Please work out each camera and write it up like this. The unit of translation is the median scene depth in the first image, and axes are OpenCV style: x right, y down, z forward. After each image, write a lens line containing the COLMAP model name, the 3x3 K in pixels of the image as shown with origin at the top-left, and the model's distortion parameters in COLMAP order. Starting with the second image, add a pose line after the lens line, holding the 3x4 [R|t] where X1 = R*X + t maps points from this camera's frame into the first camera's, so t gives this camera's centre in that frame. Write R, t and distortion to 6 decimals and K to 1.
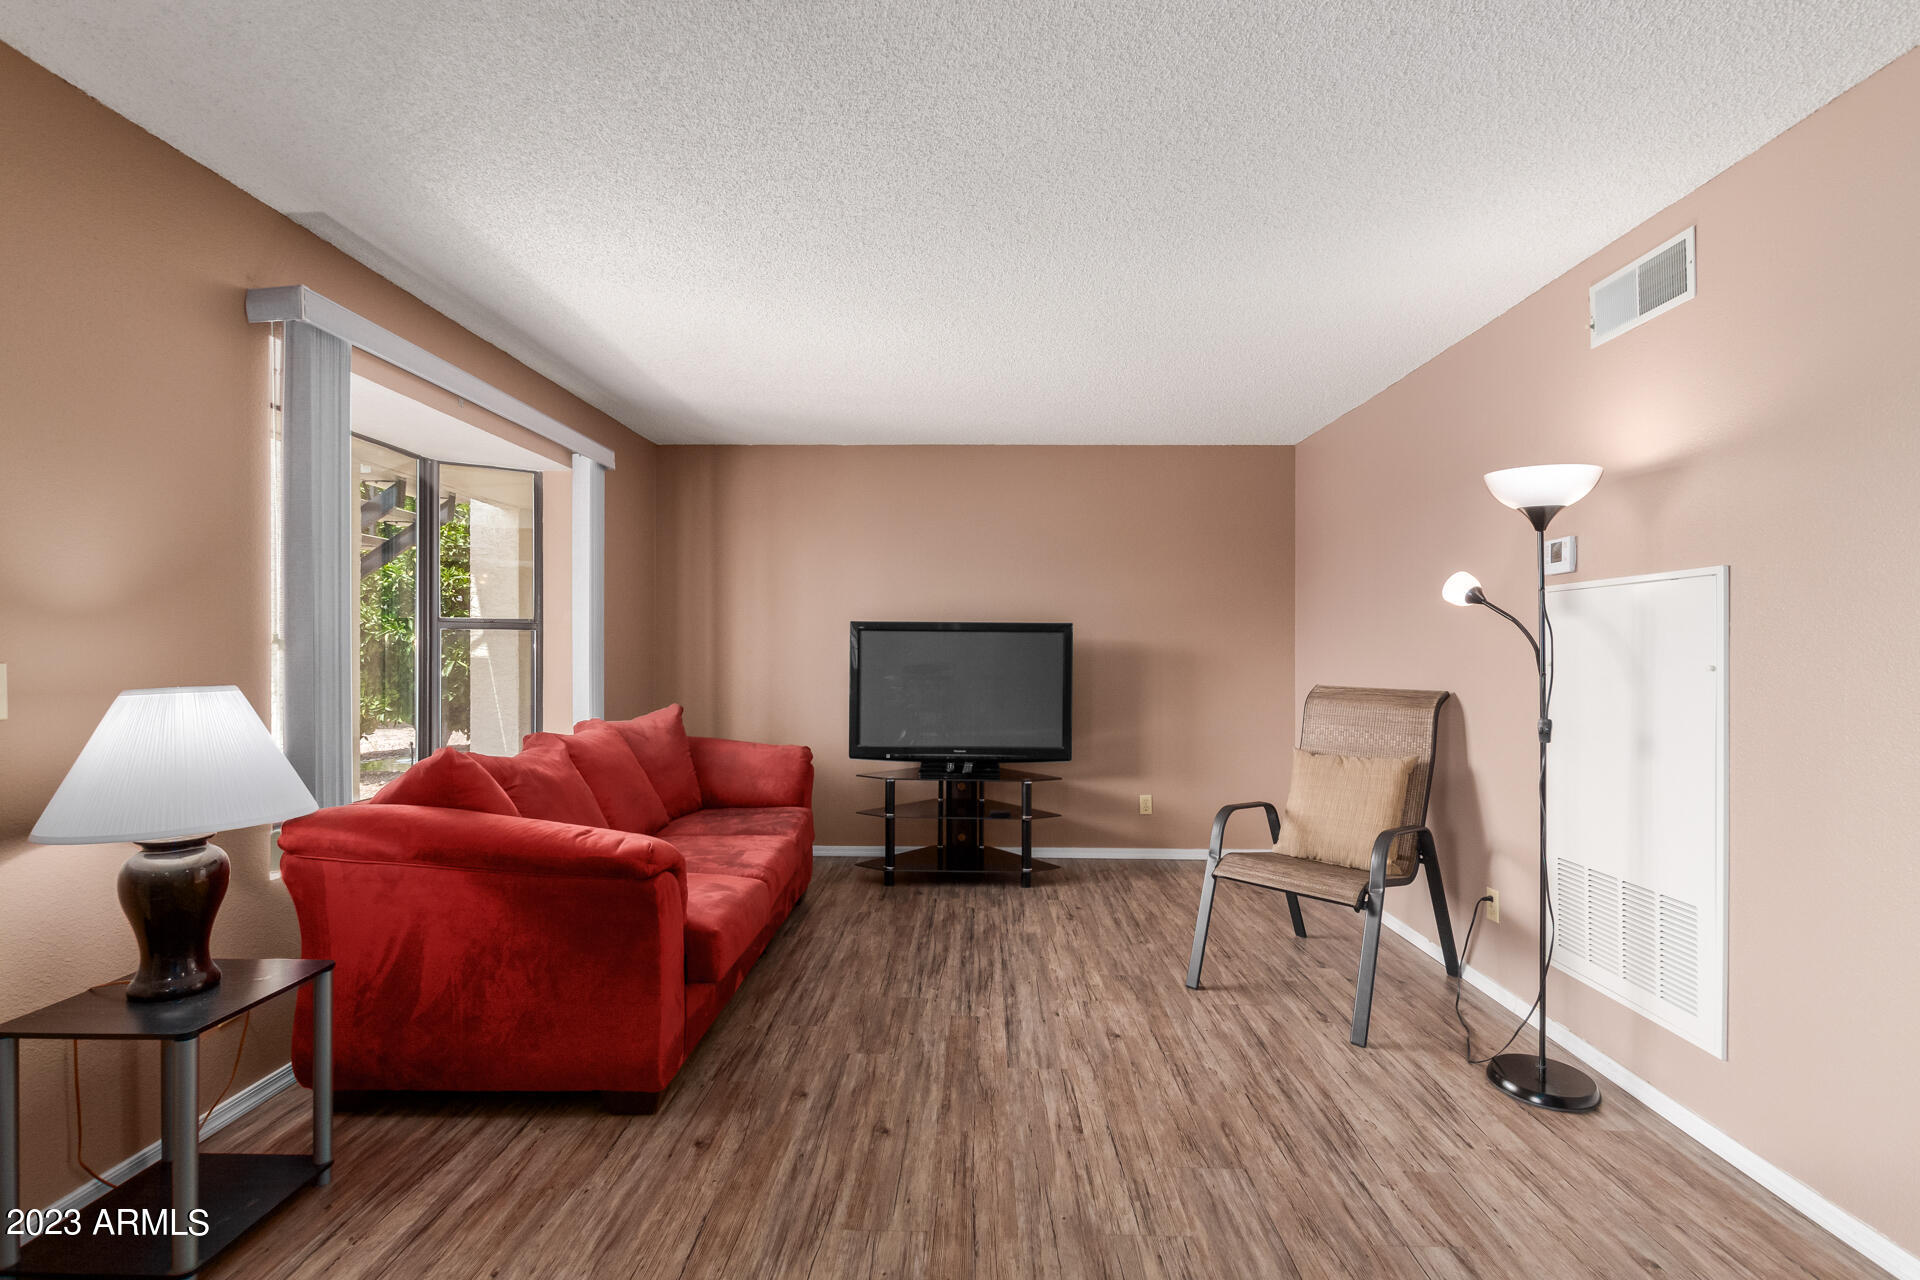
lens RADIAL K [[881.9, 0, 960.0], [0, 881.9, 640.0], [0, 0, 1]] dist [0.000624, -0.000244]
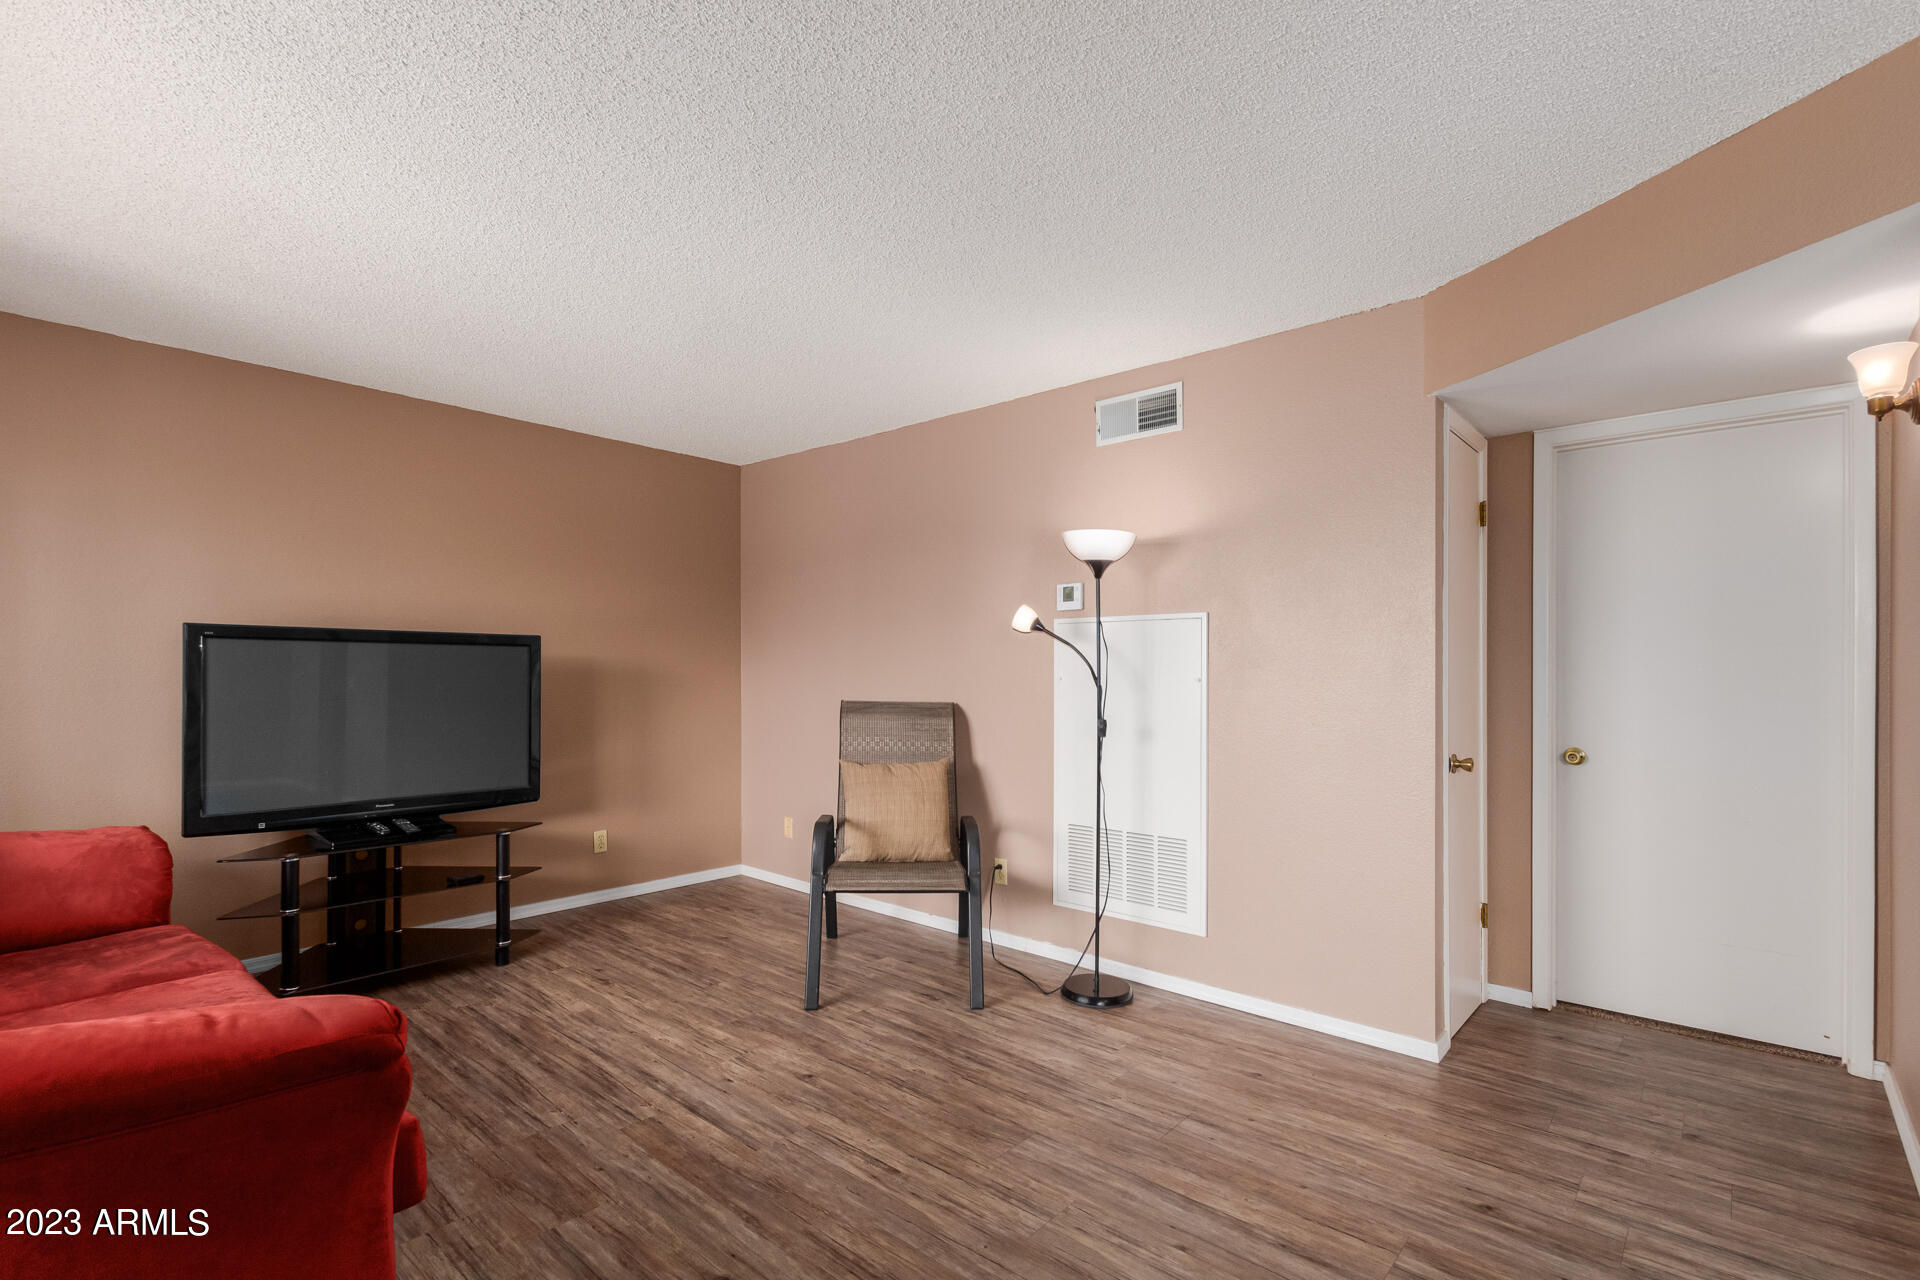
lens RADIAL K [[889.2, 0, 962.0], [0, 889.2, 667.2], [0, 0, 1]] dist [0.001477, 0.000002]
pose [[0.634789, 0.000043, 0.772686, -0.428178], [-0.008614, 0.999938, 0.007022, 0.002086], [-0.772638, -0.011113, 0.634750, 0.256665]]
